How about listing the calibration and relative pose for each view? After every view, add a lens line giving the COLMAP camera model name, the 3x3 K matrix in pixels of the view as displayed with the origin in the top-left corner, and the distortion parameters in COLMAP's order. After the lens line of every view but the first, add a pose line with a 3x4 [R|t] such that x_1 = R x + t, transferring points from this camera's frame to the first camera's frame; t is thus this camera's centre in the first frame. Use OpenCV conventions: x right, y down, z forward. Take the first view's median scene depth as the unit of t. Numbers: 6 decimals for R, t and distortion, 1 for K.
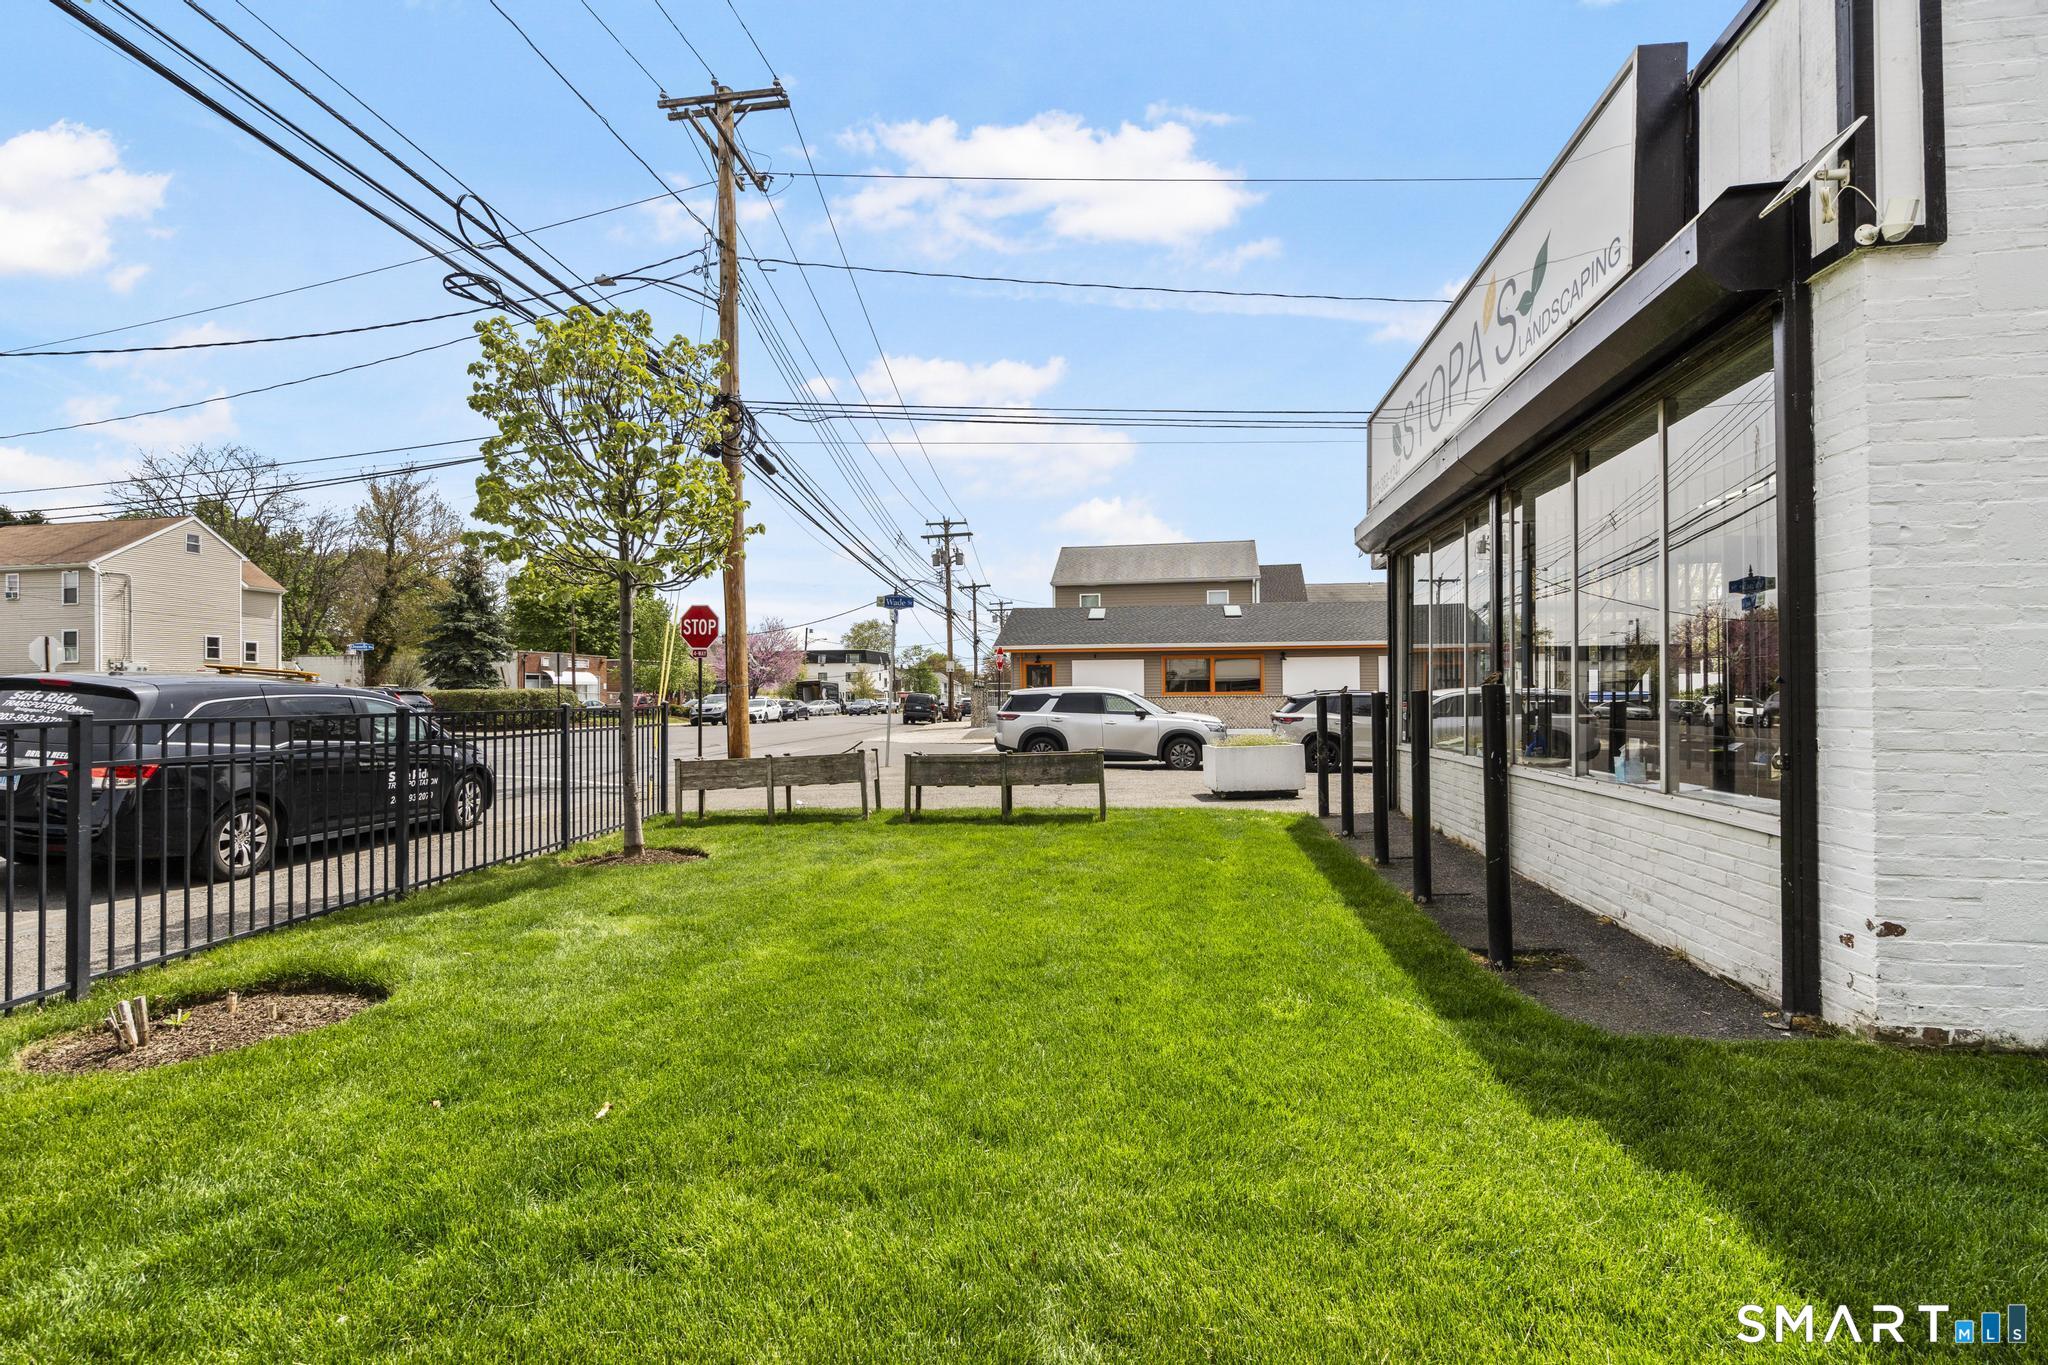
lens RADIAL K [[921.4, 0, 1024.4], [0, 921.4, 688.6], [0, 0, 1]] dist [-0.004800, 0.001699]
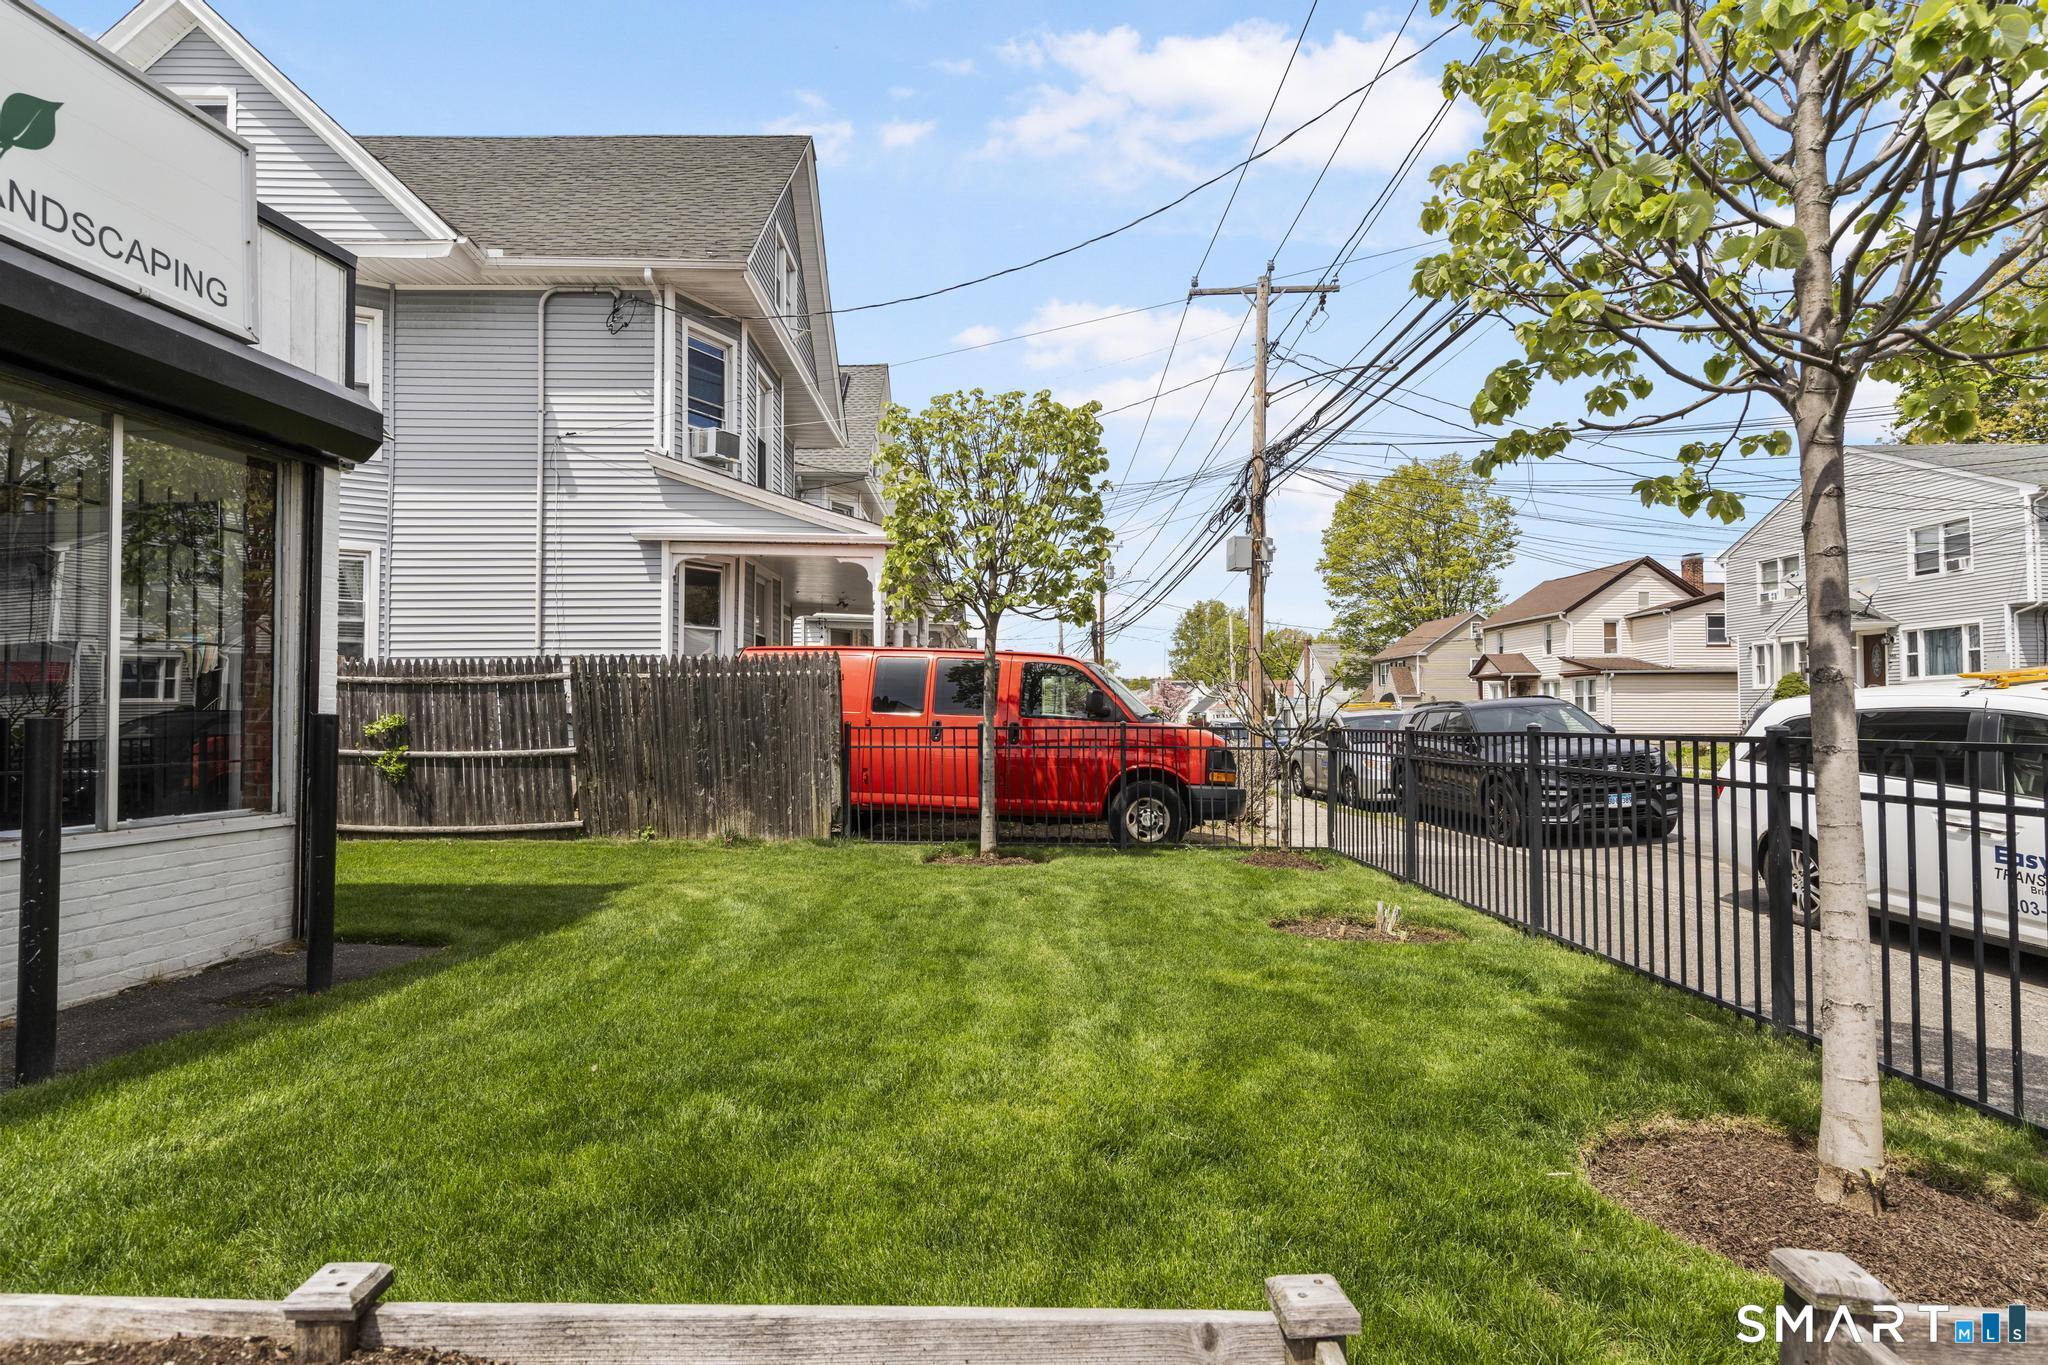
lens RADIAL K [[1069.1, 0, 1023.3], [0, 1069.1, 688.2], [0, 0, 1]] dist [-0.003125, 0.000310]
pose [[-0.997321, 0.005880, -0.072917, -0.064617], [0.008565, 0.999295, -0.036563, 0.006419], [0.072651, -0.037090, -0.996668, 0.905578]]
